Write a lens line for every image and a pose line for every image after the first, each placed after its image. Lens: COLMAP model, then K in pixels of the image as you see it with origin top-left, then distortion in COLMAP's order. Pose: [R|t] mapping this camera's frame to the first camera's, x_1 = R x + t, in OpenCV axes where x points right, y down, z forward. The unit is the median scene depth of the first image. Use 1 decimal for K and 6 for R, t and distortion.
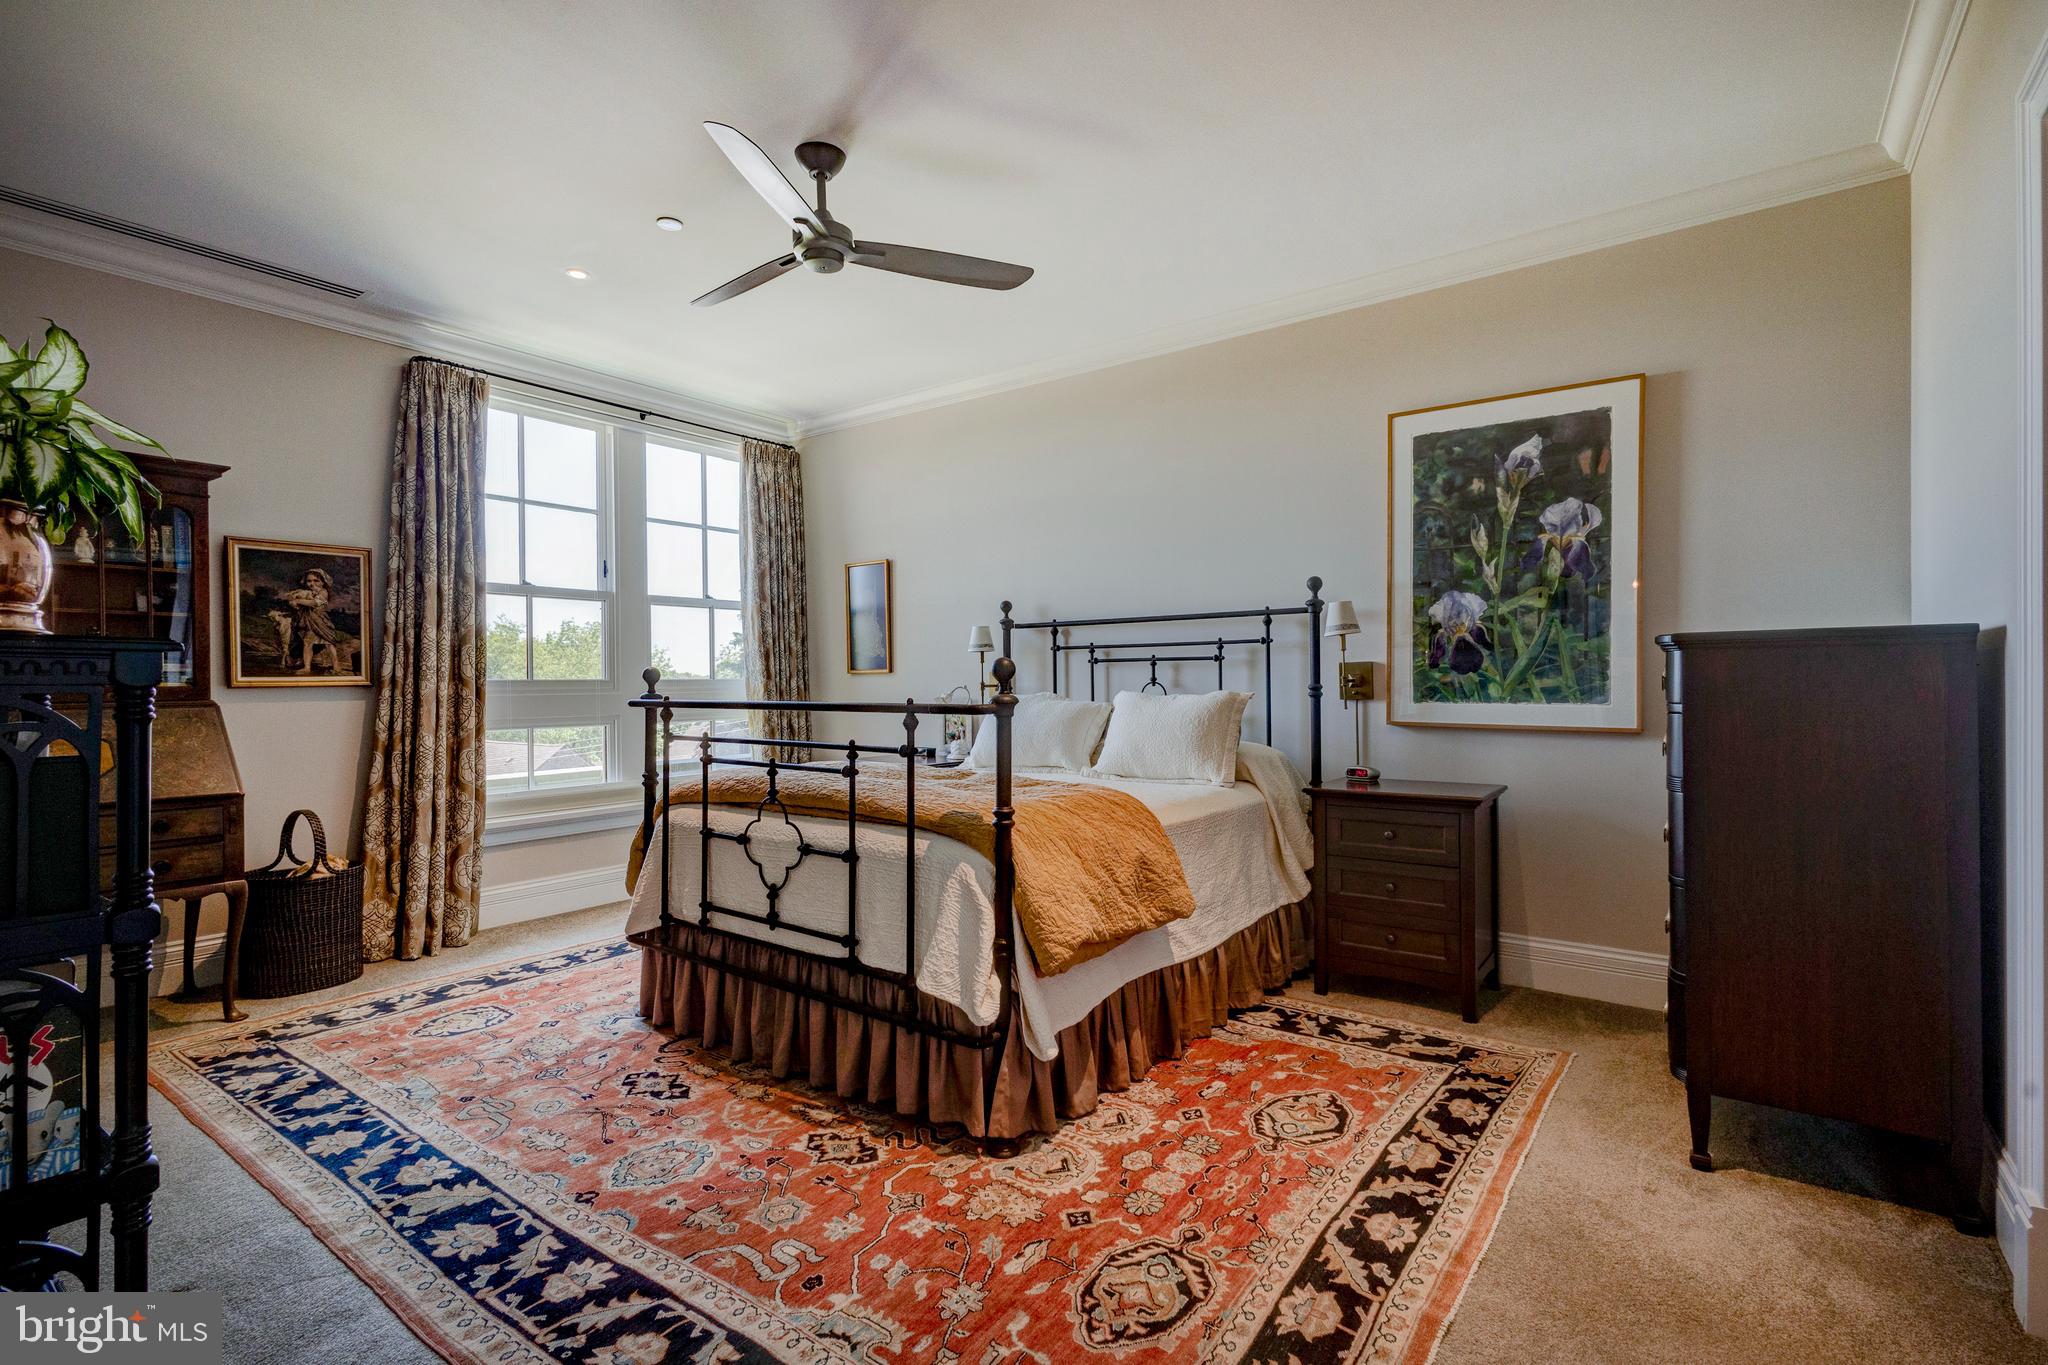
lens RADIAL K [[954.1, 0, 1027.8], [0, 954.1, 680.1], [0, 0, 1]] dist [0.009652, -0.001582]
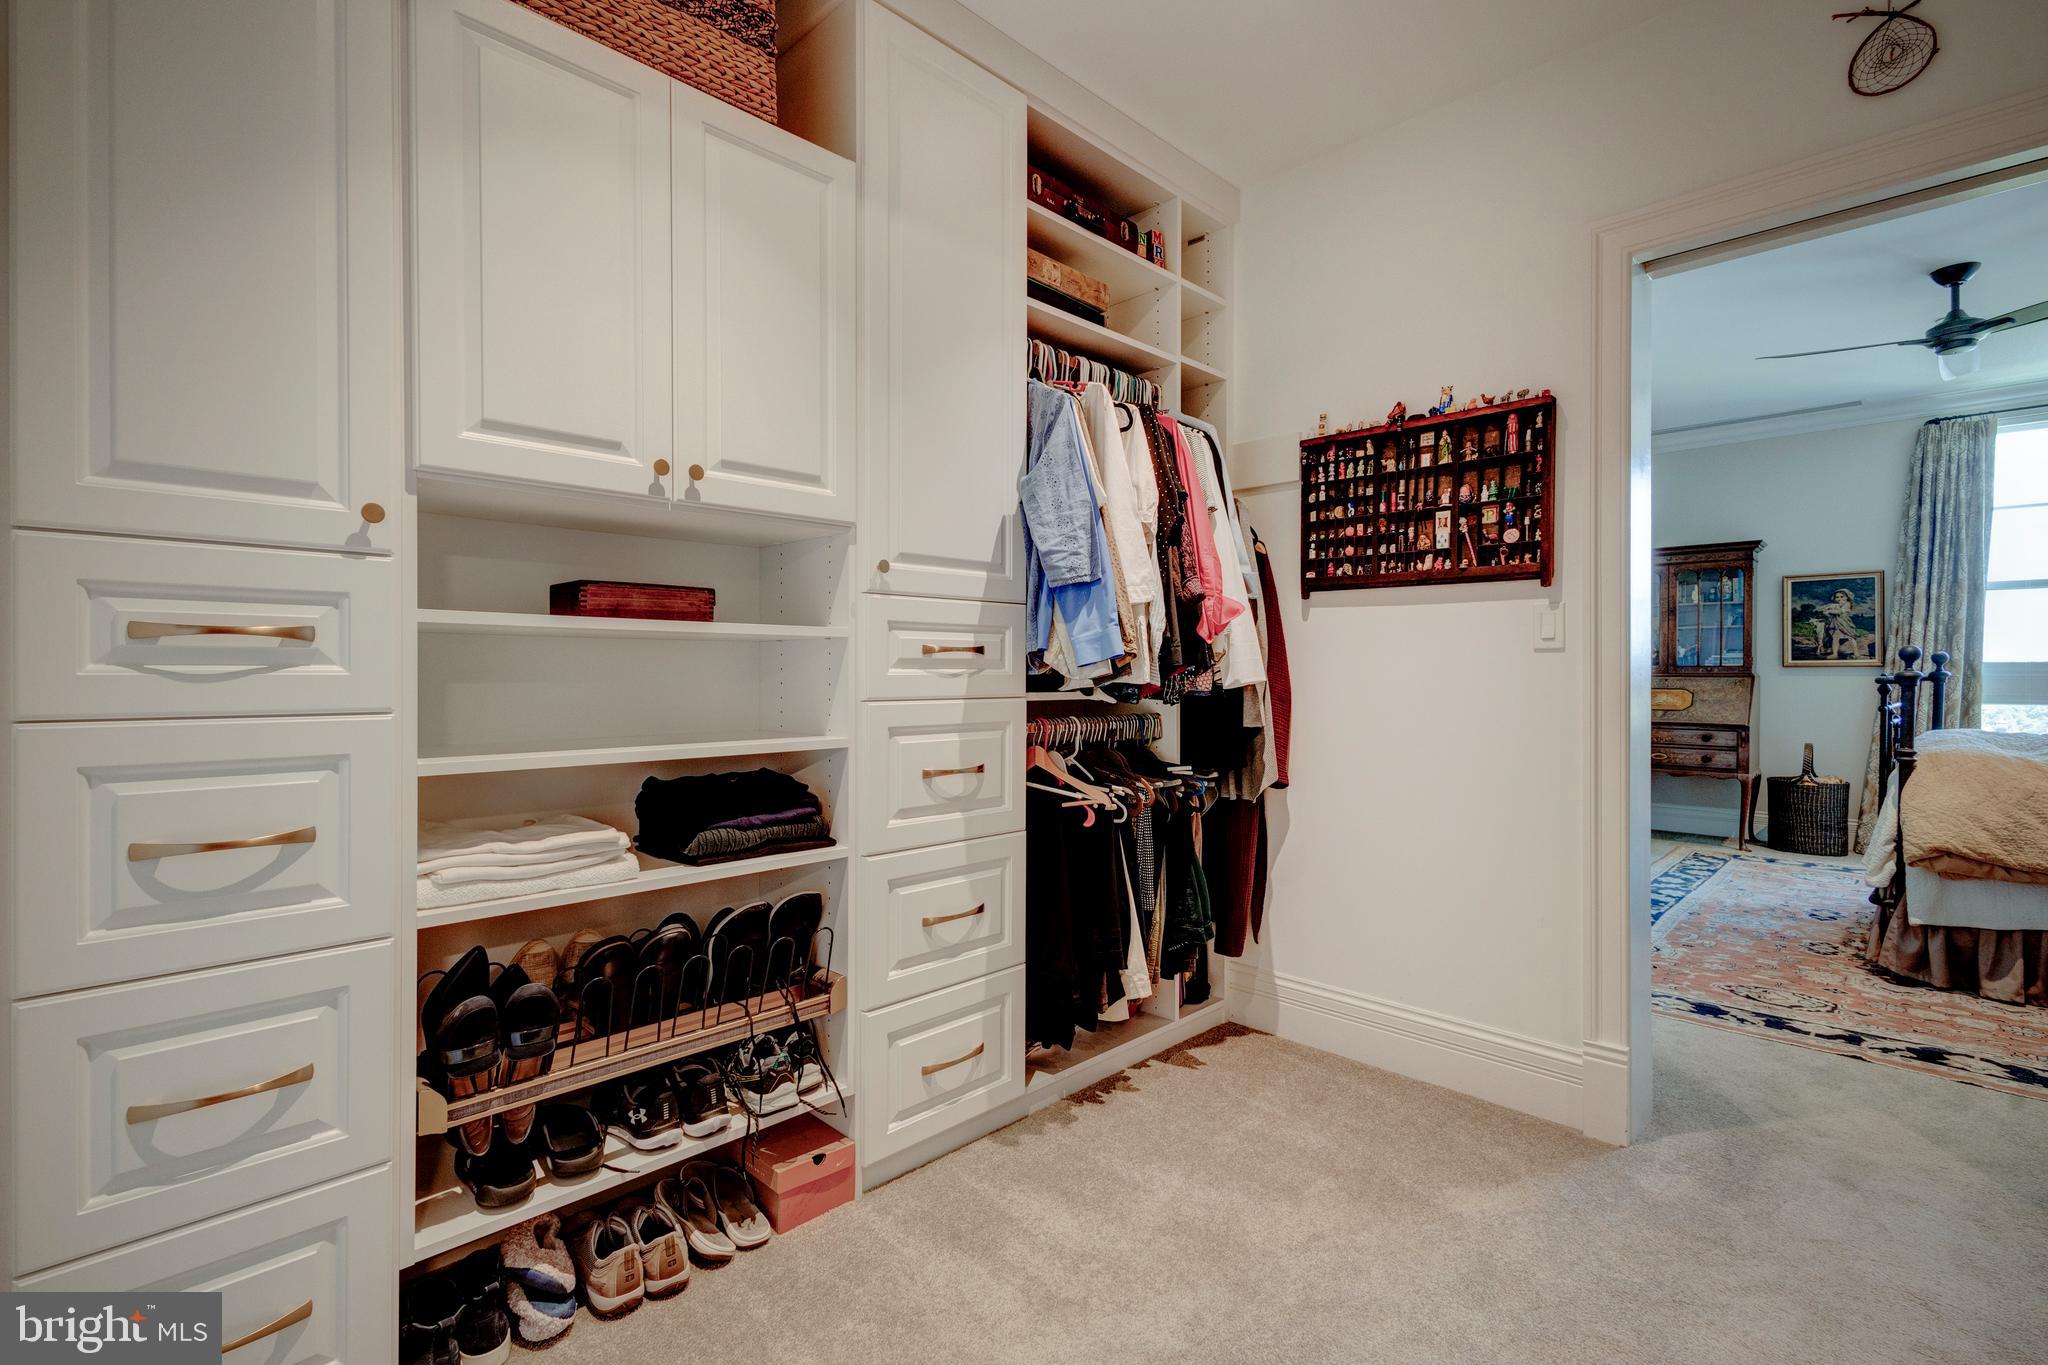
lens RADIAL K [[954.1, 0, 1031.1], [0, 954.1, 677.6], [0, 0, 1]] dist [0.009652, -0.001582]
pose [[-0.126740, 0.017172, -0.991787, 0.947028], [-0.005227, 0.999825, 0.017980, 0.003612], [0.991922, 0.007463, -0.126628, -0.079796]]
